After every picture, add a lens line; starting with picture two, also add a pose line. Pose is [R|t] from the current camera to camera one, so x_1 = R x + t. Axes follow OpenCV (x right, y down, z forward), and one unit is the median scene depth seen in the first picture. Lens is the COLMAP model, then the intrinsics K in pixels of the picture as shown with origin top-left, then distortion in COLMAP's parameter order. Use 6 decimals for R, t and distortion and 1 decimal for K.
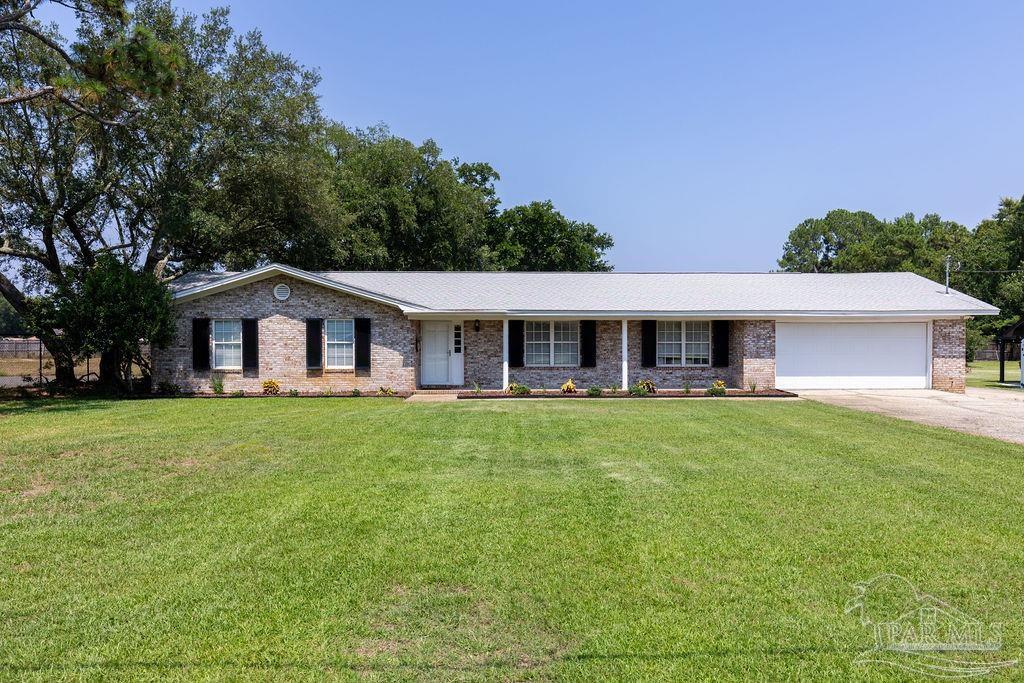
lens RADIAL K [[783.7, 0, 512.0], [0, 783.7, 345.4], [0, 0, 1]] dist [-0.004562, 0.002404]
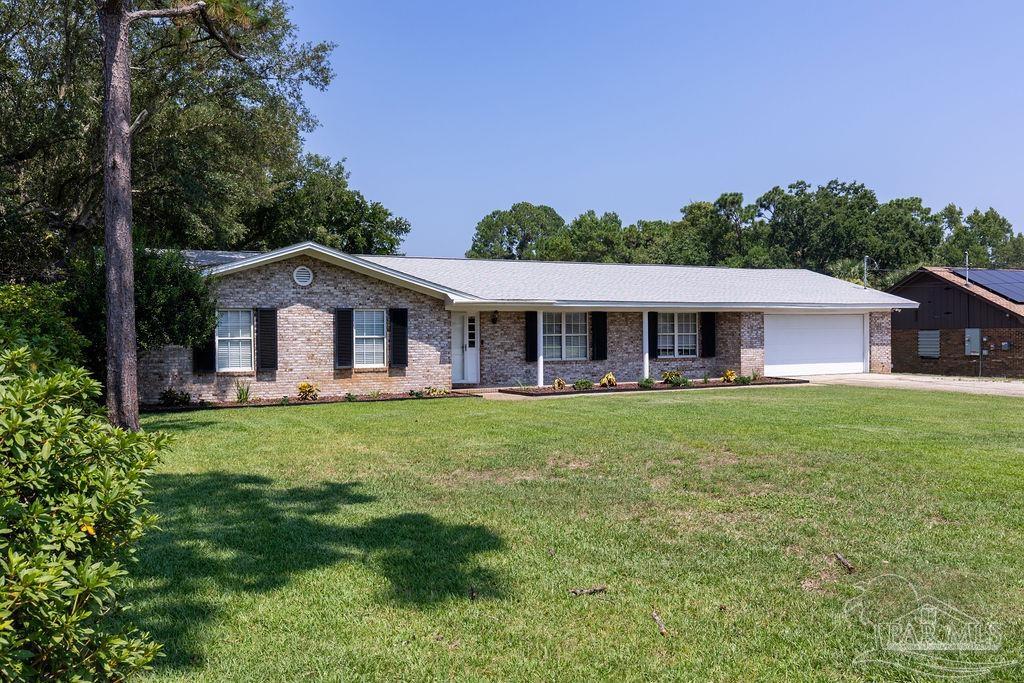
lens RADIAL K [[870.5, 0, 511.8], [0, 870.5, 336.9], [0, 0, 1]] dist [-0.003080, 0.001447]
pose [[0.904144, -0.009376, 0.427126, -0.479382], [0.011884, 0.999924, -0.003208, 0.001238], [-0.427064, 0.007977, 0.904186, 0.079044]]
